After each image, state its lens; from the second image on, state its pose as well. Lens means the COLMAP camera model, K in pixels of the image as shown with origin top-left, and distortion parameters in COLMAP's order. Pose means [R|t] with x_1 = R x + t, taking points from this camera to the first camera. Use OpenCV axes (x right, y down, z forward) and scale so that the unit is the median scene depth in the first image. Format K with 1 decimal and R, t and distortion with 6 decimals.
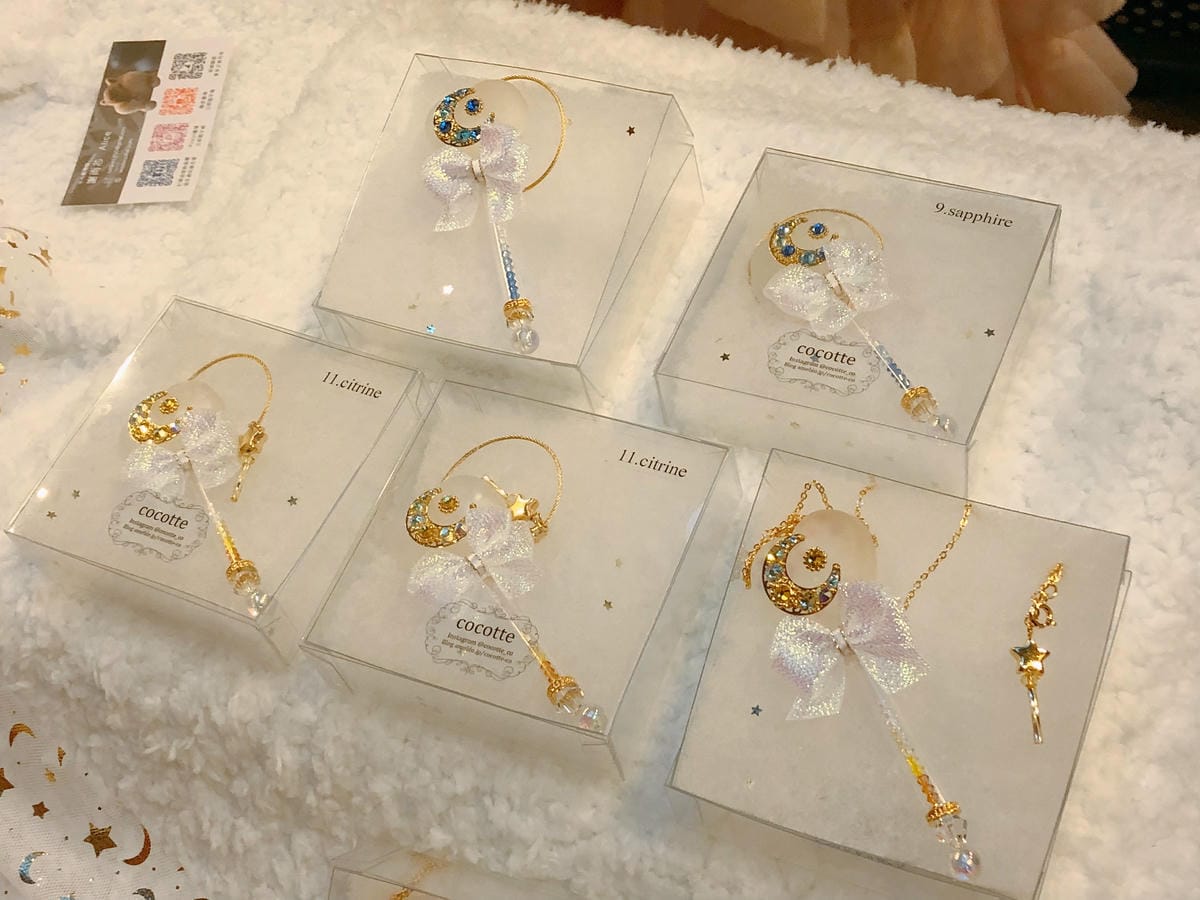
lens RADIAL K [[1728.7, 0, 600.0], [0, 1728.7, 450.0], [0, 0, 1]] dist [0.345124, -1.652145]
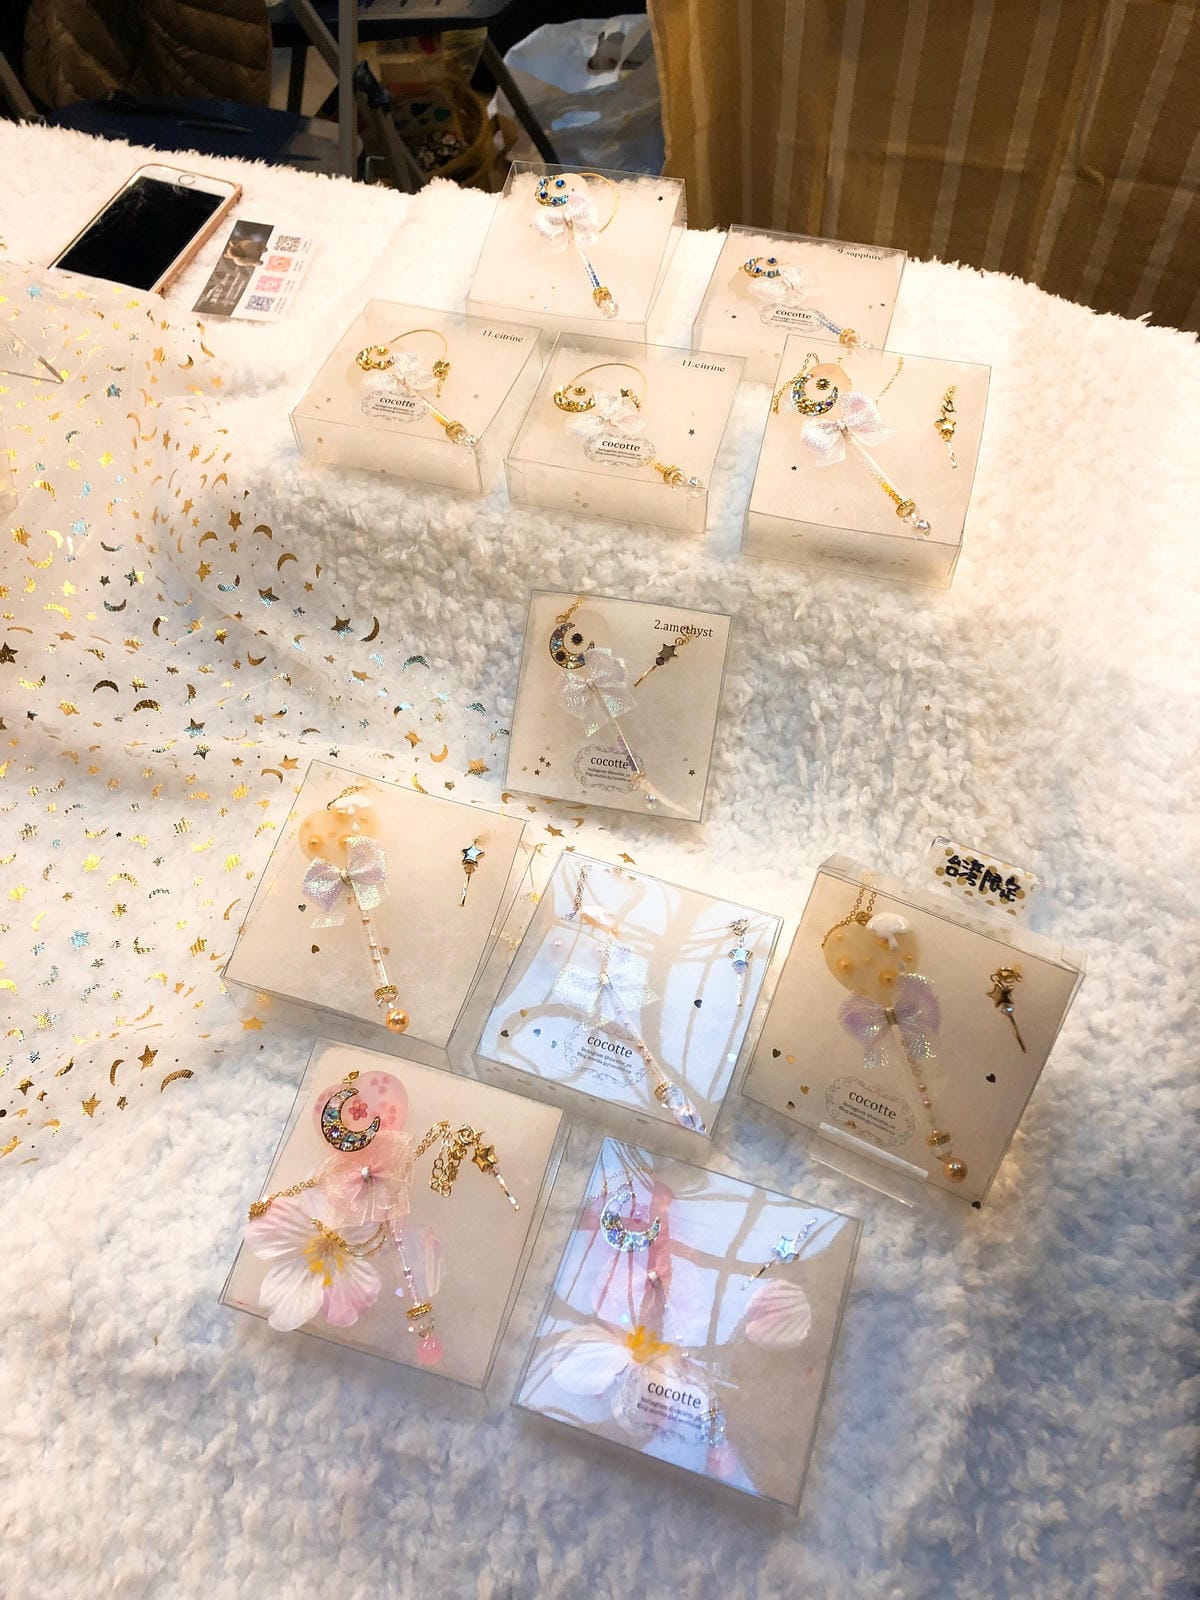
lens RADIAL K [[1334.0, 0, 600.0], [0, 1334.0, 800.0], [0, 0, 1]] dist [0.077711, -0.081911]
pose [[0.975408, -0.023002, 0.219202, -0.344391], [0.032203, 0.998740, -0.038497, 0.450839], [-0.218040, 0.044609, 0.974920, -0.215902]]
